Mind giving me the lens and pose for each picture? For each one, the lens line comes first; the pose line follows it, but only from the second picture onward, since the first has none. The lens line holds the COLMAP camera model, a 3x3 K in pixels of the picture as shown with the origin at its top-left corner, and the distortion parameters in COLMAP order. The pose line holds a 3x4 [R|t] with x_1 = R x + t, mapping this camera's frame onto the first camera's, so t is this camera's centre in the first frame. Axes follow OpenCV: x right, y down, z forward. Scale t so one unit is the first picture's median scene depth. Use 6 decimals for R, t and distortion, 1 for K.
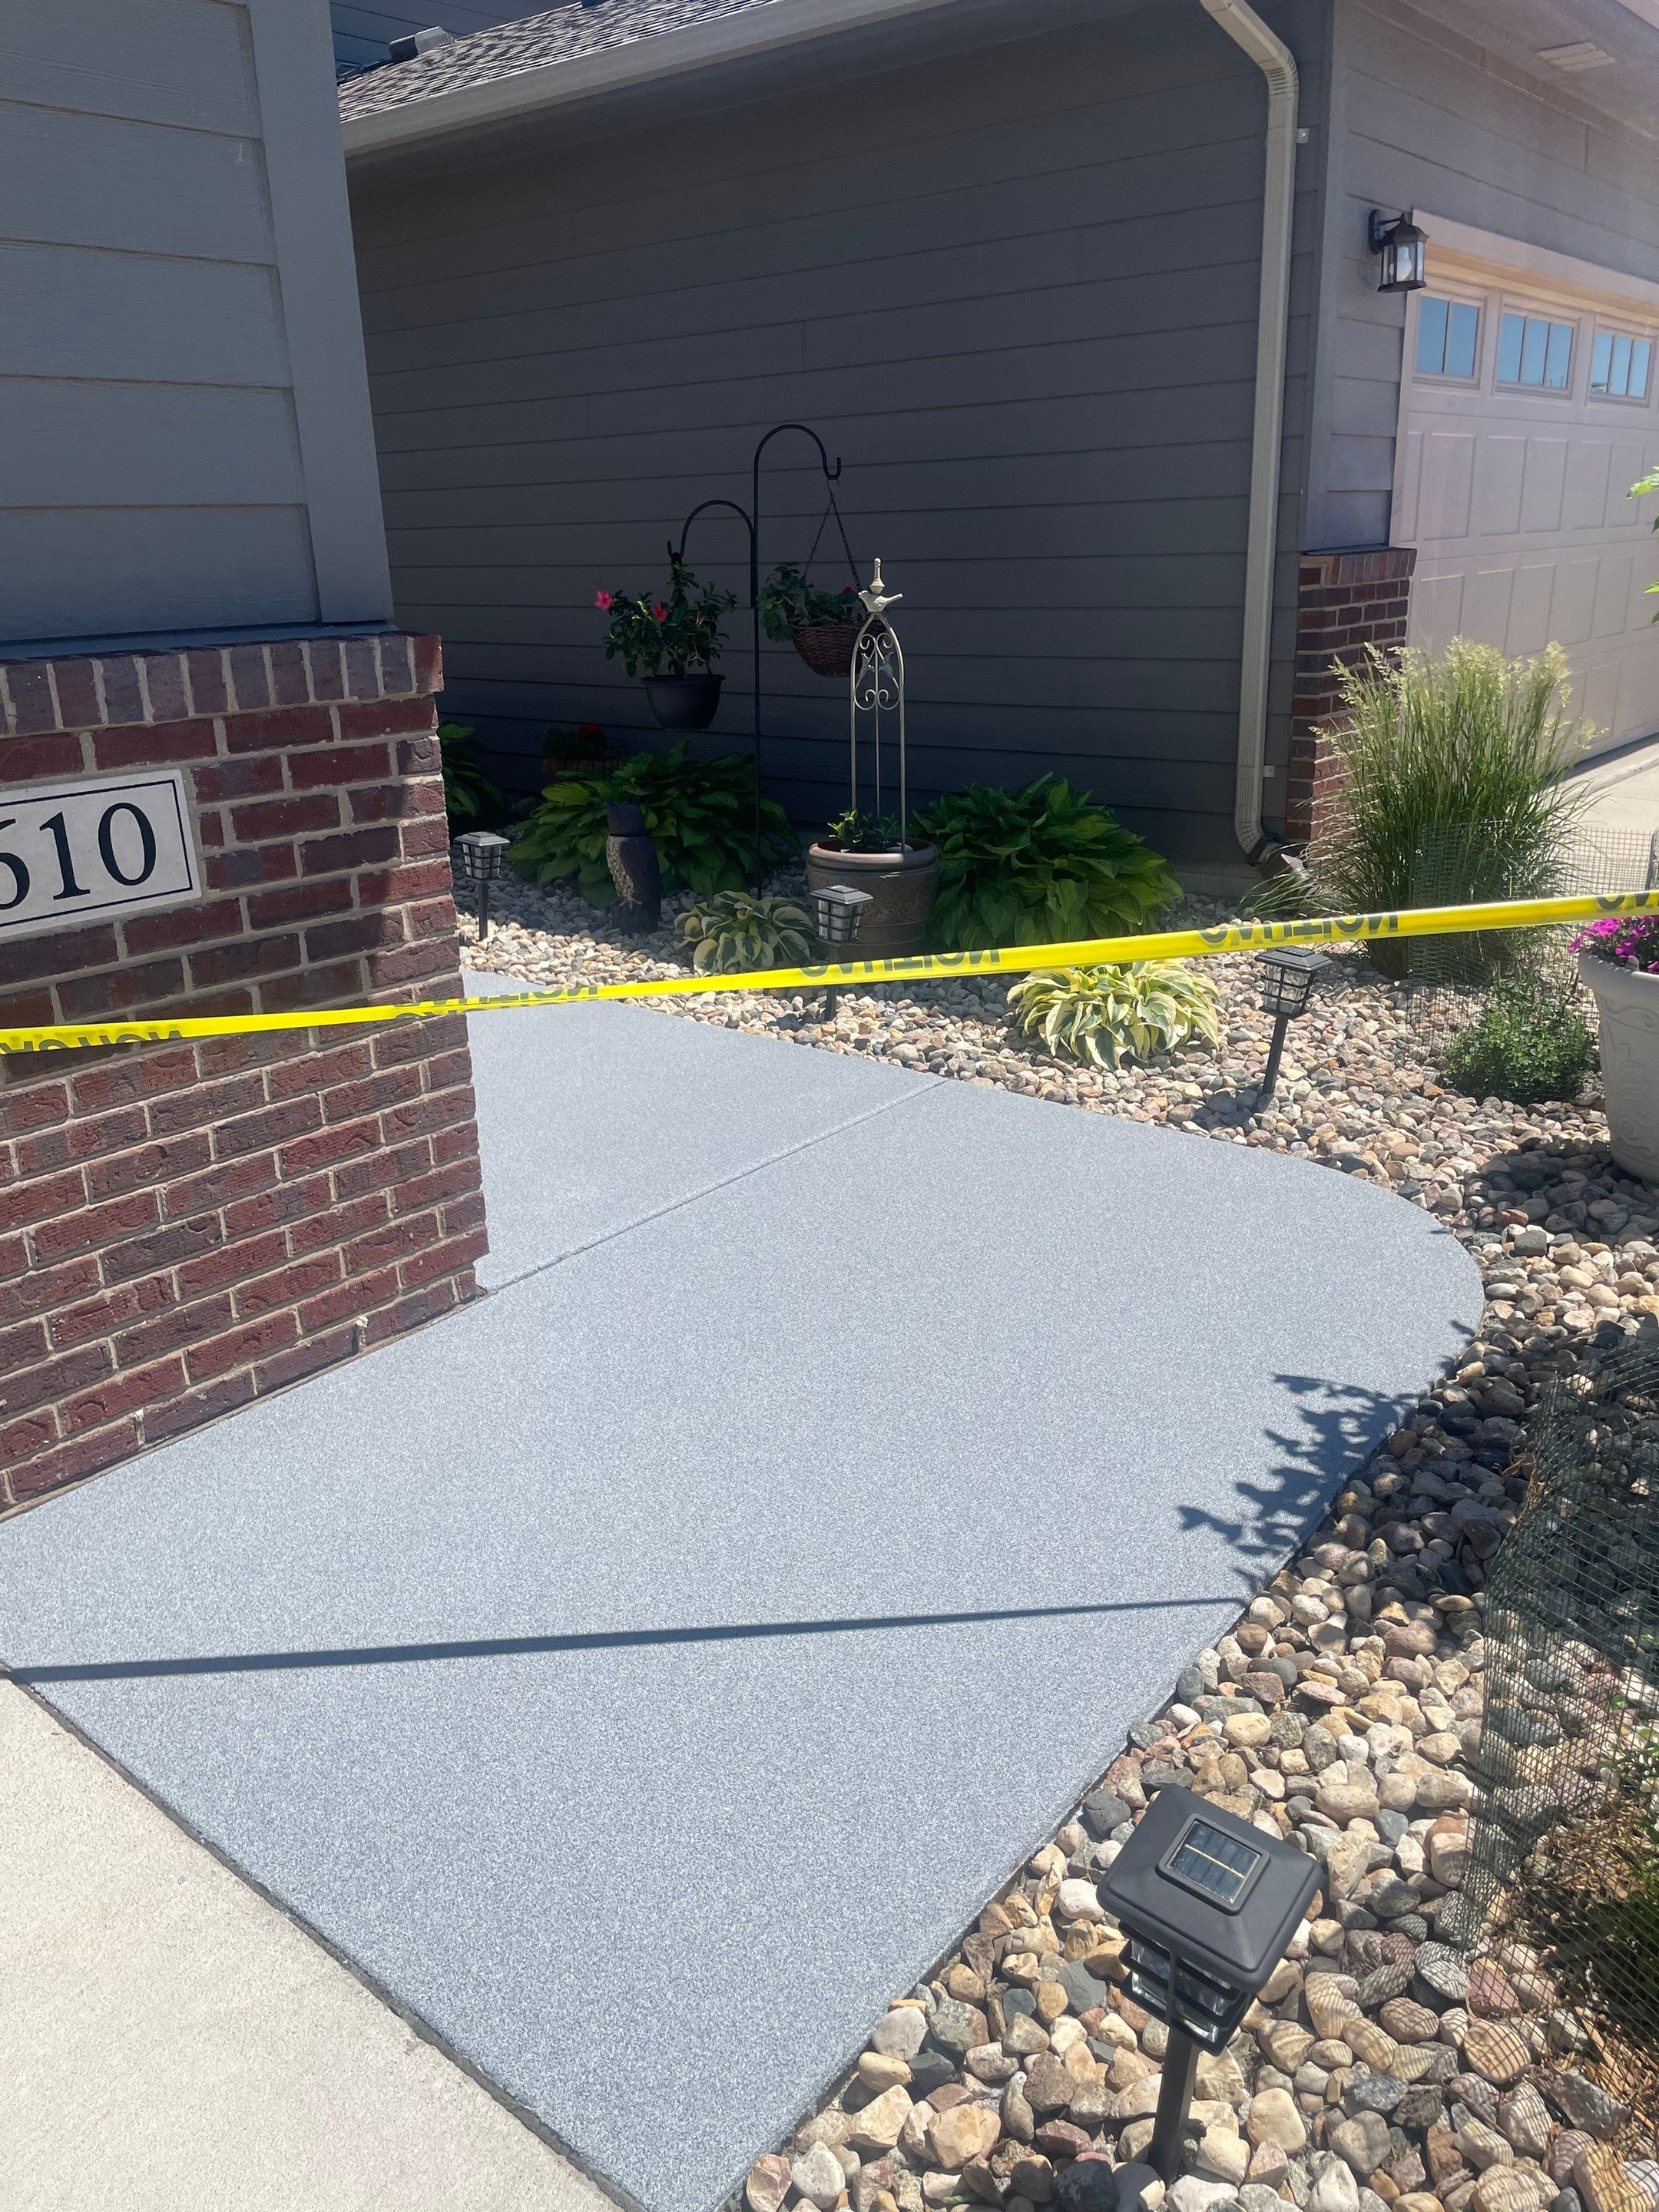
lens RADIAL K [[1659.3, 0, 821.7], [0, 1659.3, 1094.1], [0, 0, 1]] dist [0.060861, -0.057218]
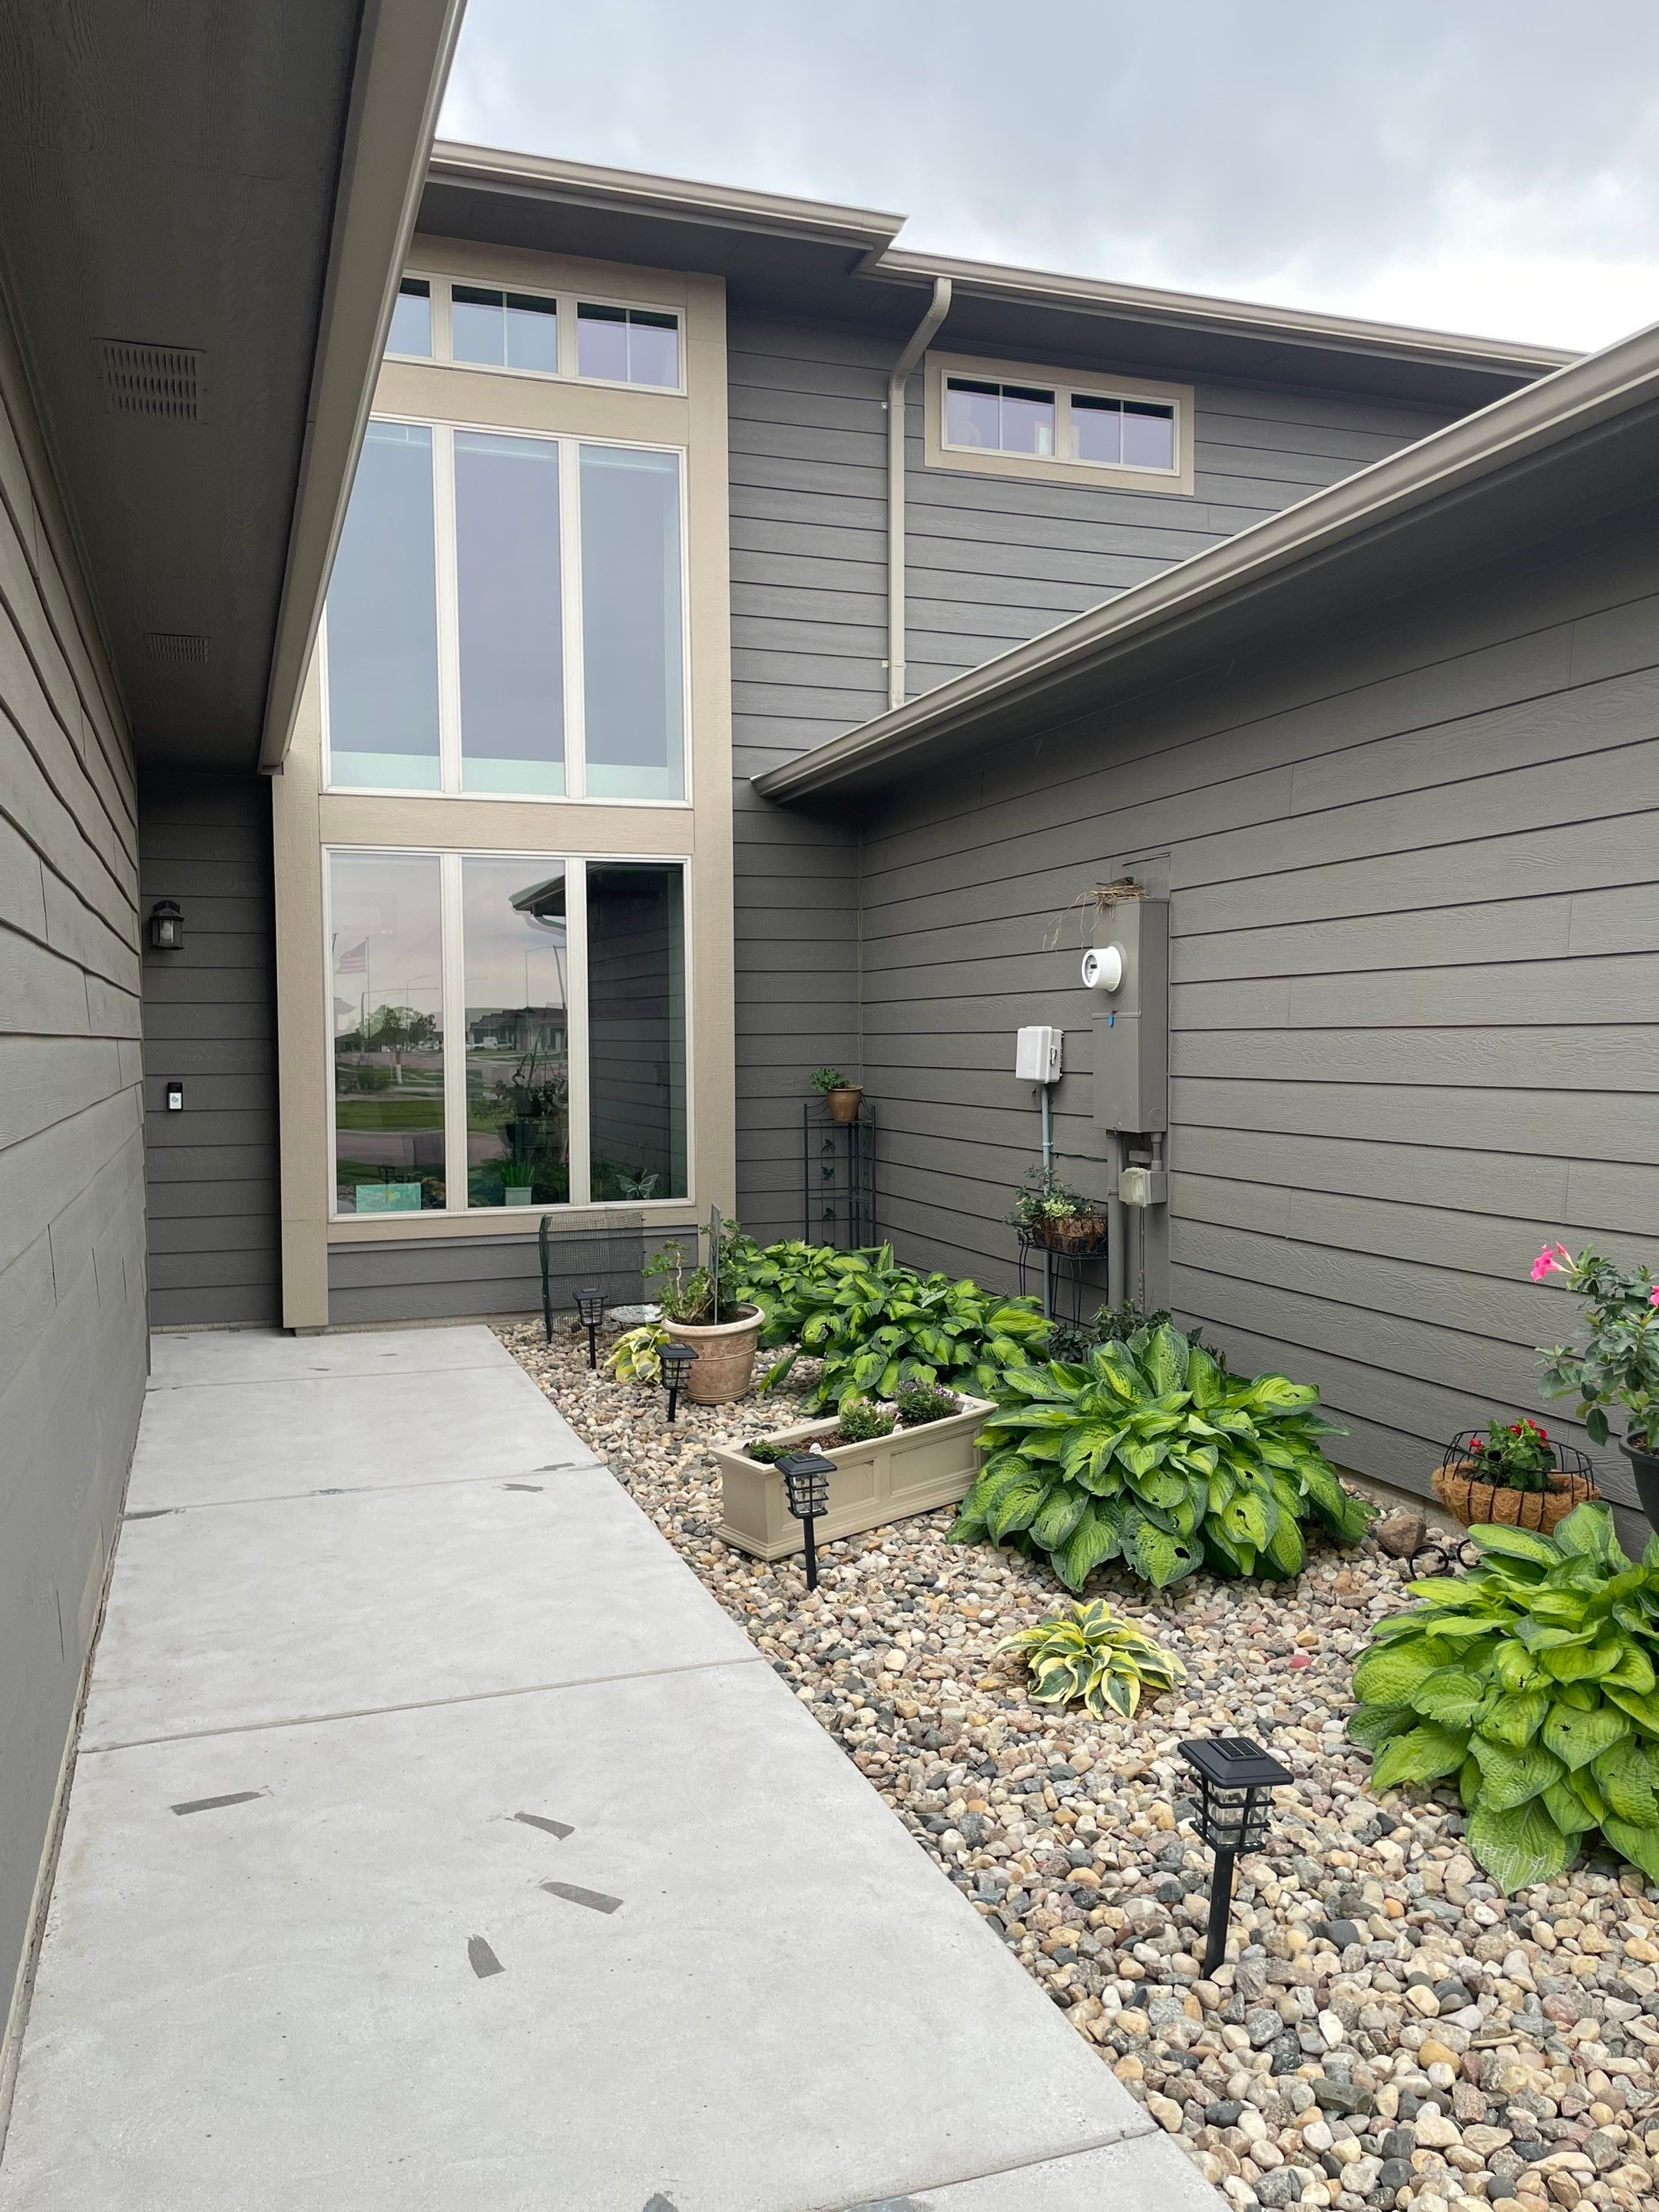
lens RADIAL K [[1704.6, 0, 835.6], [0, 1704.6, 1116.2], [0, 0, 1]] dist [0.027337, -0.026902]
pose [[0.855129, 0.041833, -0.516724, -0.115531], [-0.178922, 0.959309, -0.218436, -0.412792], [0.486560, 0.279244, 0.827817, 1.010386]]
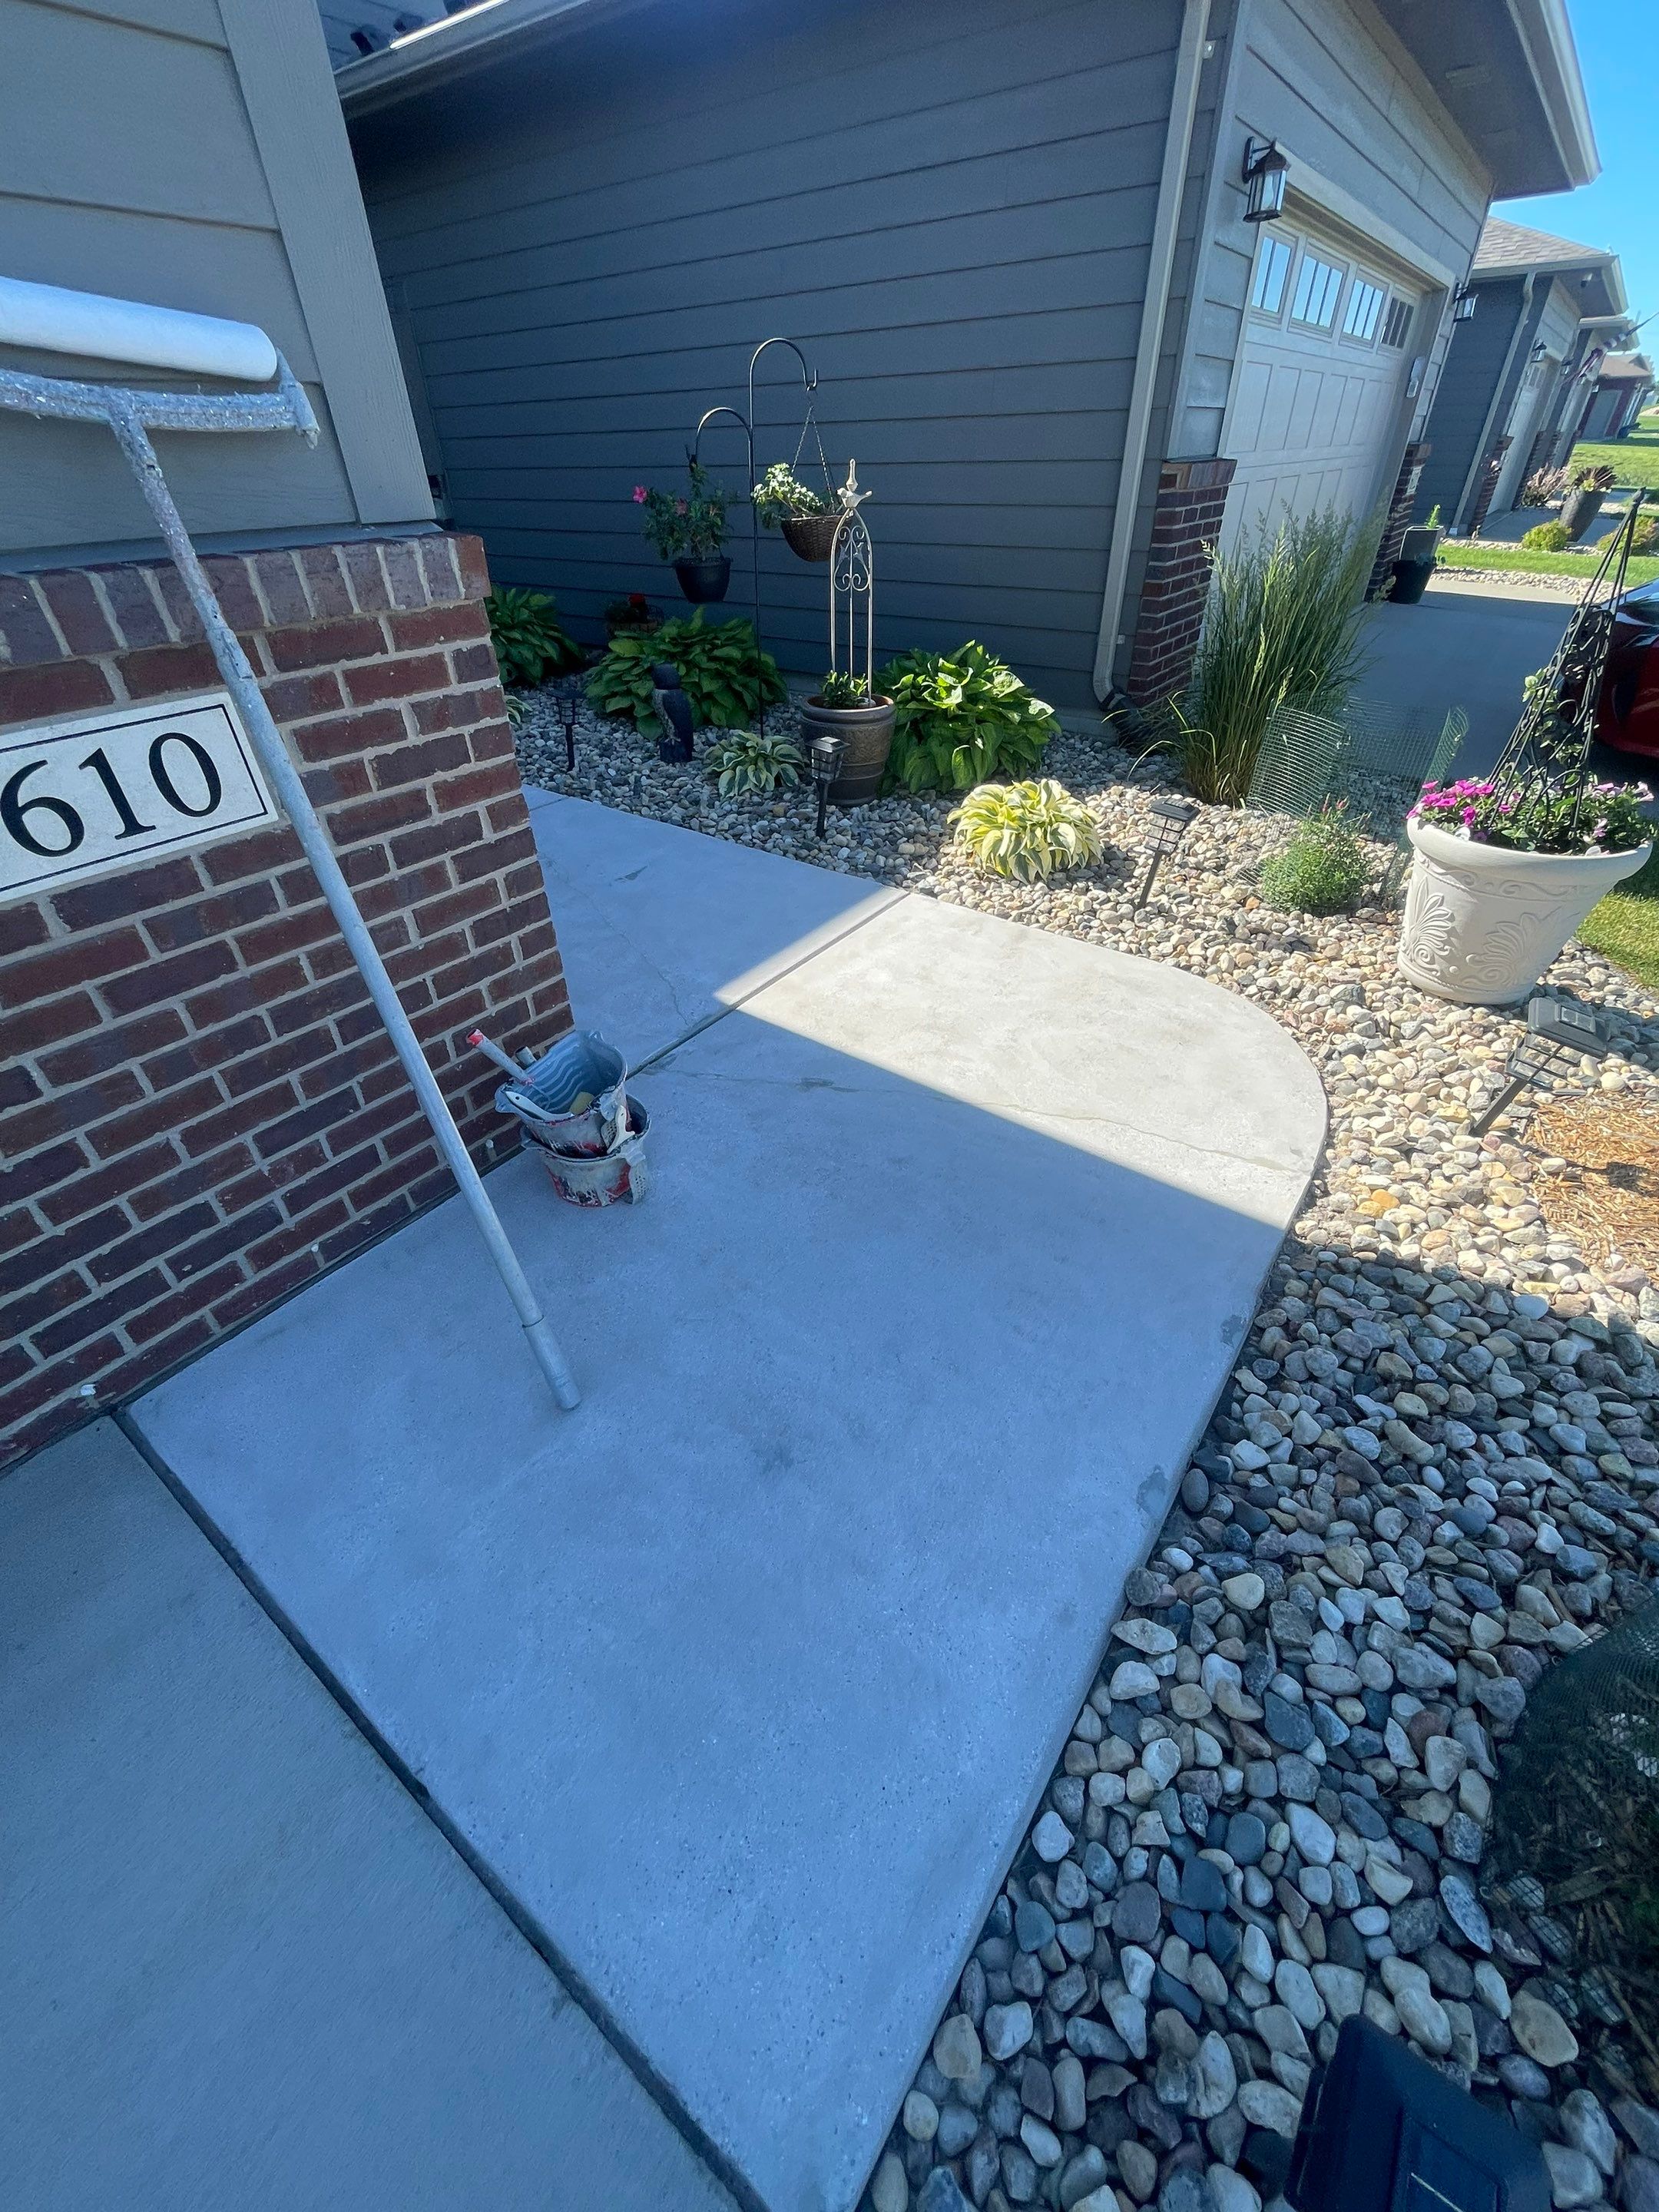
lens RADIAL K [[885.9, 0, 822.1], [0, 885.9, 1103.2], [0, 0, 1]] dist [-0.002970, -0.000088]
pose [[0.999054, -0.019966, 0.038636, -0.045954], [0.007053, 0.951011, 0.309075, -0.109532], [-0.042914, -0.308510, 0.950253, 0.364005]]
